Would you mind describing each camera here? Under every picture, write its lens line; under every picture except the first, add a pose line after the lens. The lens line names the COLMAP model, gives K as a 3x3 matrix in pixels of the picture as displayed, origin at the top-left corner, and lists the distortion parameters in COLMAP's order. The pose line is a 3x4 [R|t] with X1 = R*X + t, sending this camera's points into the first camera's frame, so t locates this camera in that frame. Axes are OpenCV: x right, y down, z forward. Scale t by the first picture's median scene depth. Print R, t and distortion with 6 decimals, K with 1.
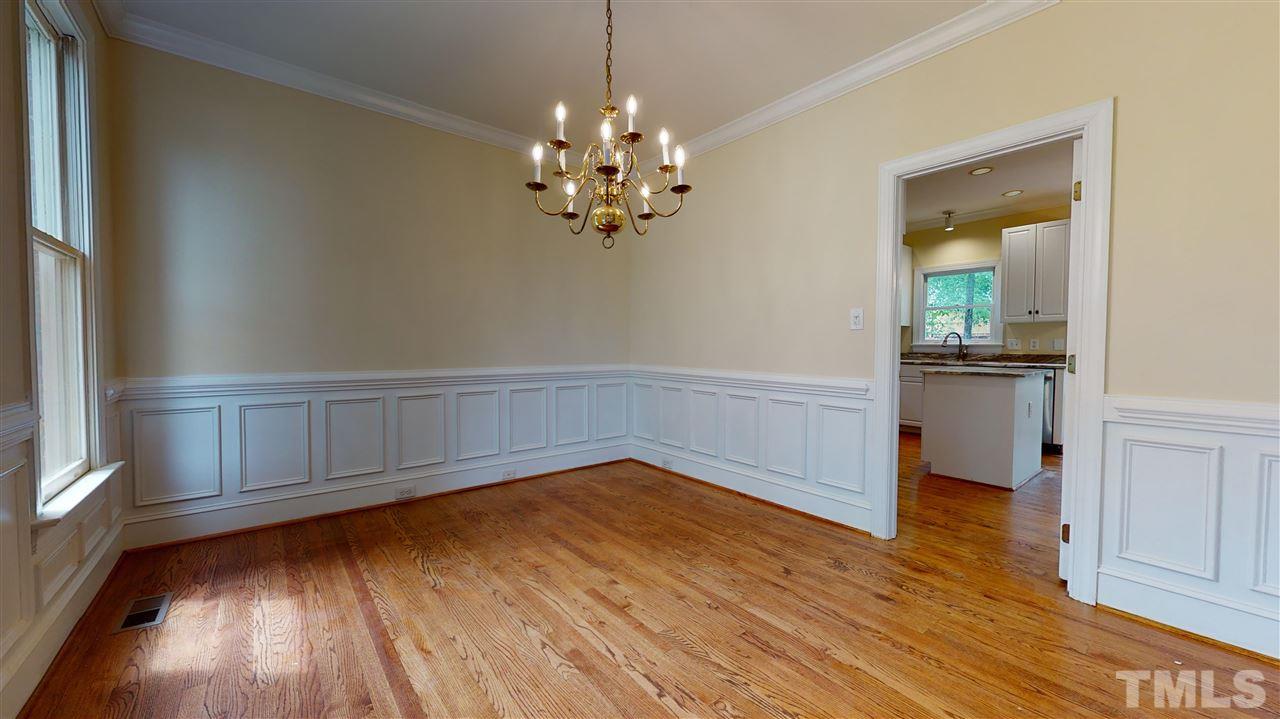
lens RADIAL K [[467.5, 0, 640.3], [0, 467.5, 361.8], [0, 0, 1]] dist [-0.000536, 0.000012]
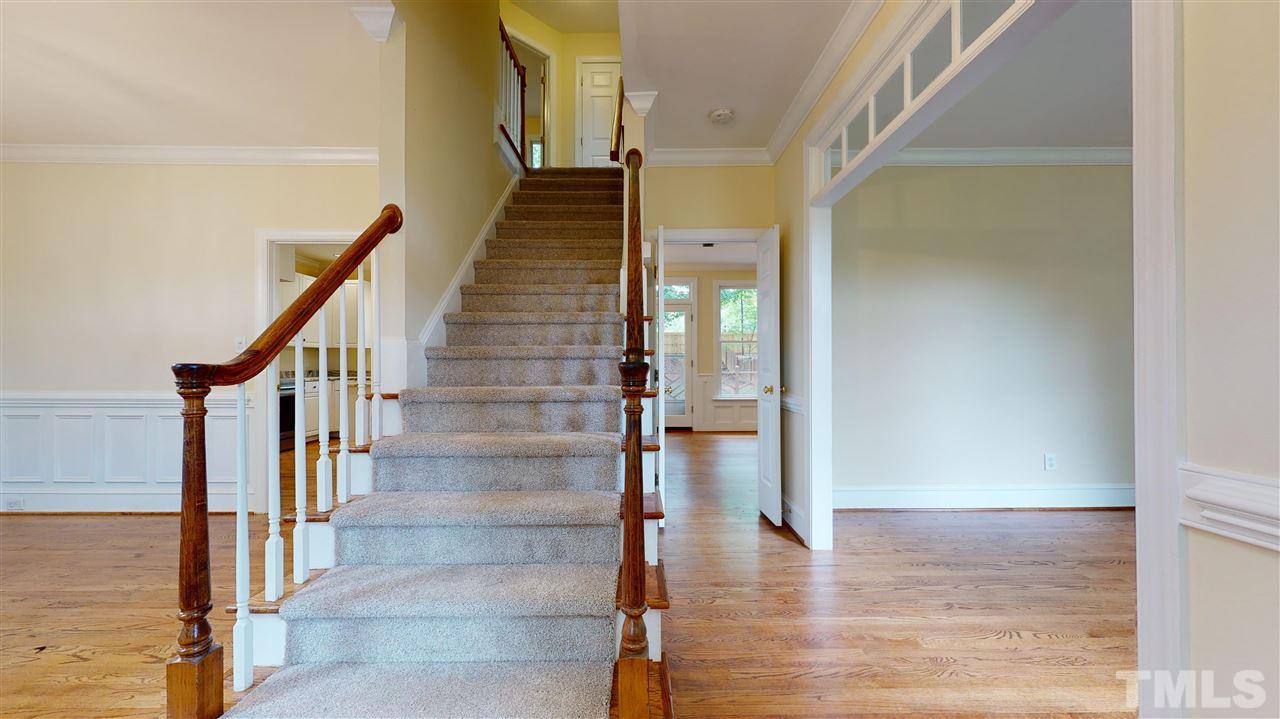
lens RADIAL K [[467.5, 0, 640.3], [0, 467.5, 361.8], [0, 0, 1]] dist [-0.000536, 0.000012]
pose [[0.624011, 0.003293, 0.781408, 0.196423], [0.030466, 0.999128, -0.028540, 0.030770], [-0.780821, 0.041616, 0.623367, -0.828703]]
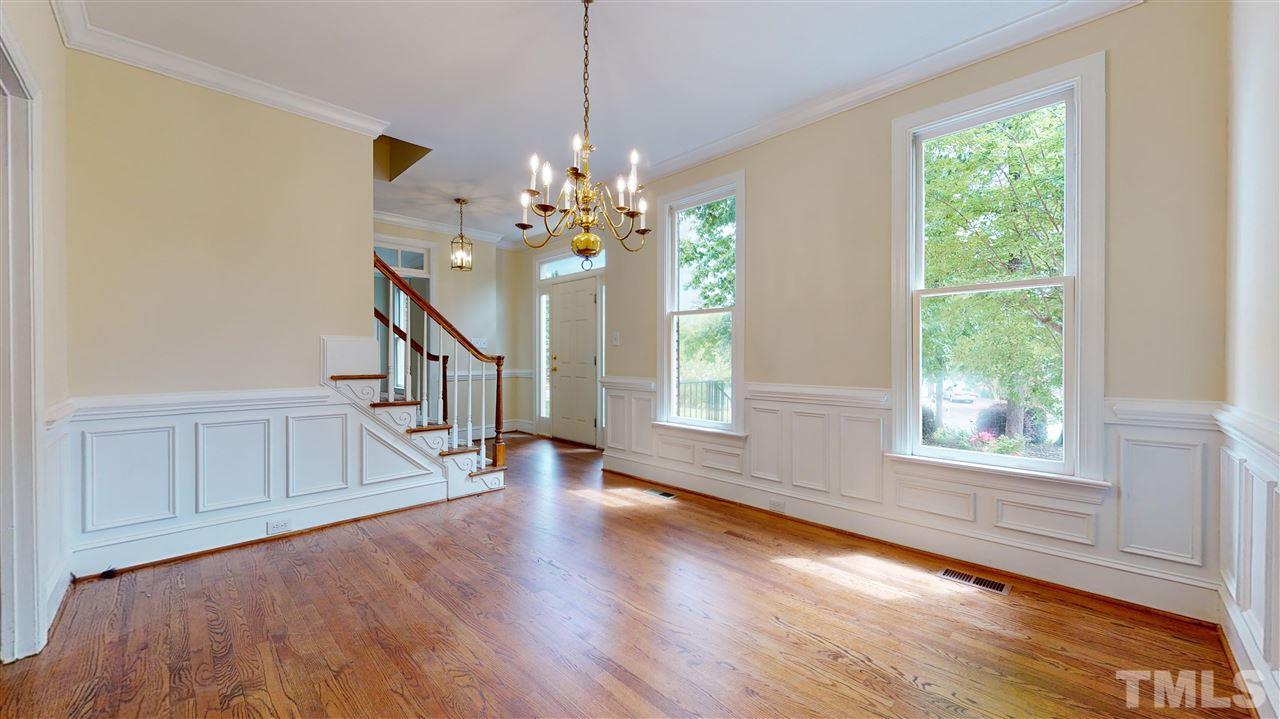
lens RADIAL K [[467.5, 0, 640.3], [0, 467.5, 361.8], [0, 0, 1]] dist [-0.000536, 0.000012]
pose [[-0.995259, -0.002430, -0.097234, -0.080323], [-0.006598, 0.999072, 0.042569, -0.066048], [0.097040, 0.043009, -0.994351, 1.901094]]
